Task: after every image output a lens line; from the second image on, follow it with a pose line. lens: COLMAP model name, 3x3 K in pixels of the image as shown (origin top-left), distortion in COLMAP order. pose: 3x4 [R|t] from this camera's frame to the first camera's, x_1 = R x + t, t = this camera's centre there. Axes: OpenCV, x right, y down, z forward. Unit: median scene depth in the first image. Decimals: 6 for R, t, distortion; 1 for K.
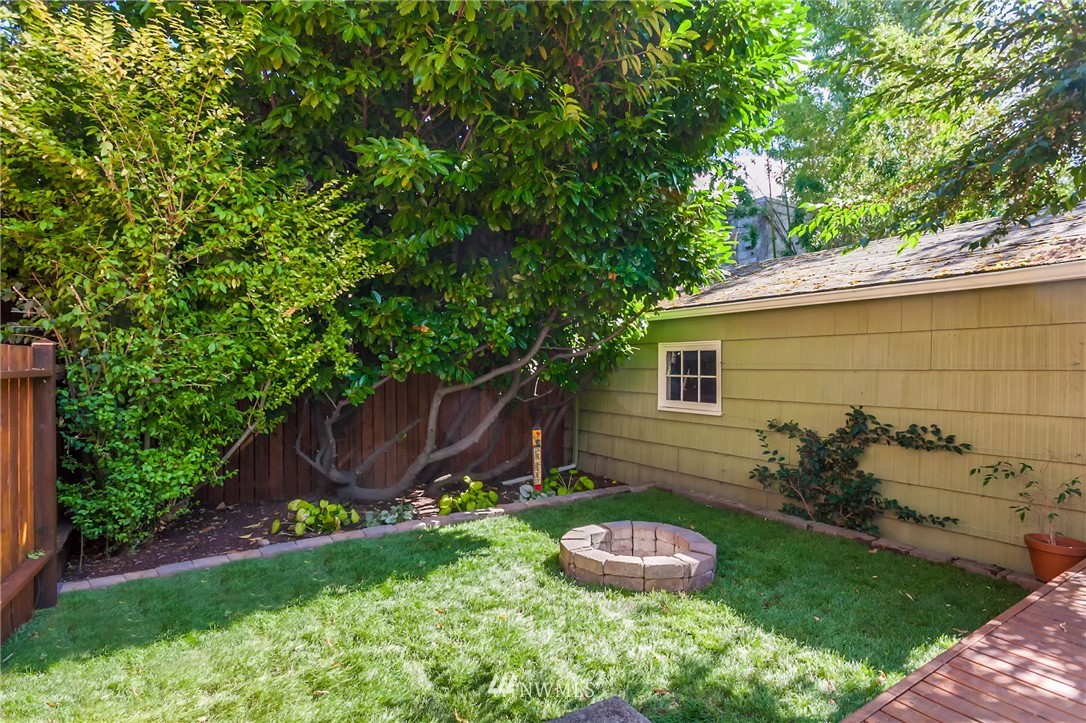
lens RADIAL K [[538.3, 0, 549.6], [0, 538.3, 367.9], [0, 0, 1]] dist [0.005241, 0.002620]
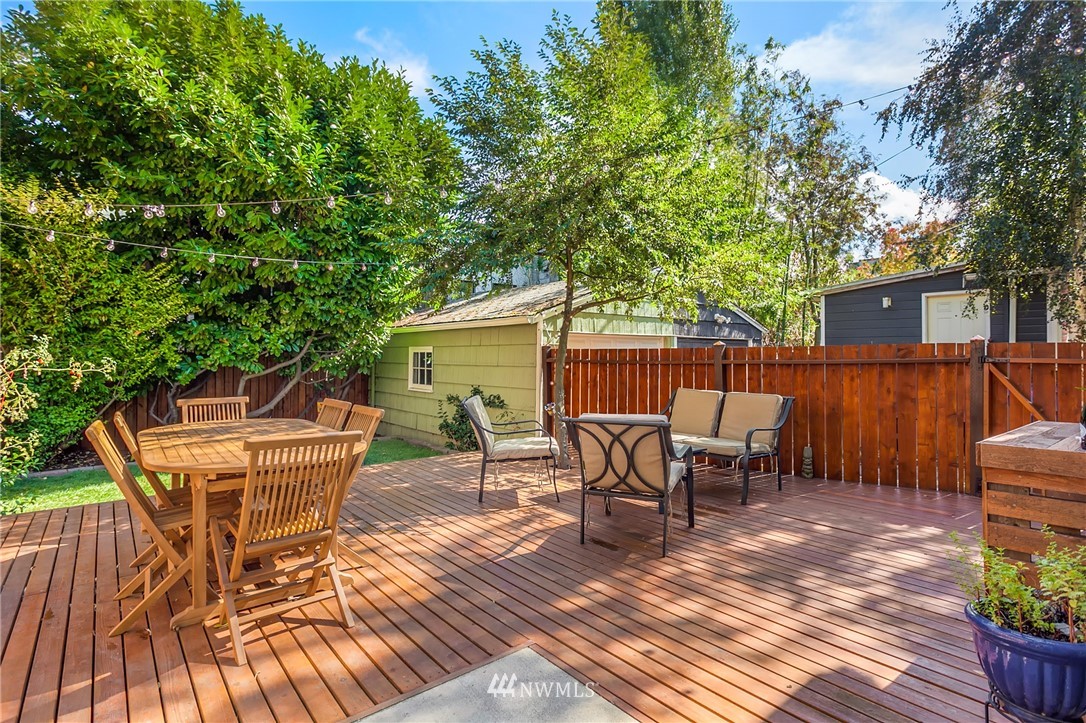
lens RADIAL K [[538.3, 0, 540.5], [0, 538.3, 352.1], [0, 0, 1]] dist [0.005241, 0.002620]
pose [[0.995397, 0.006158, 0.095637, 0.716276], [-0.005084, 0.999921, -0.011469, -0.025320], [-0.095701, 0.010930, 0.995350, -0.971775]]
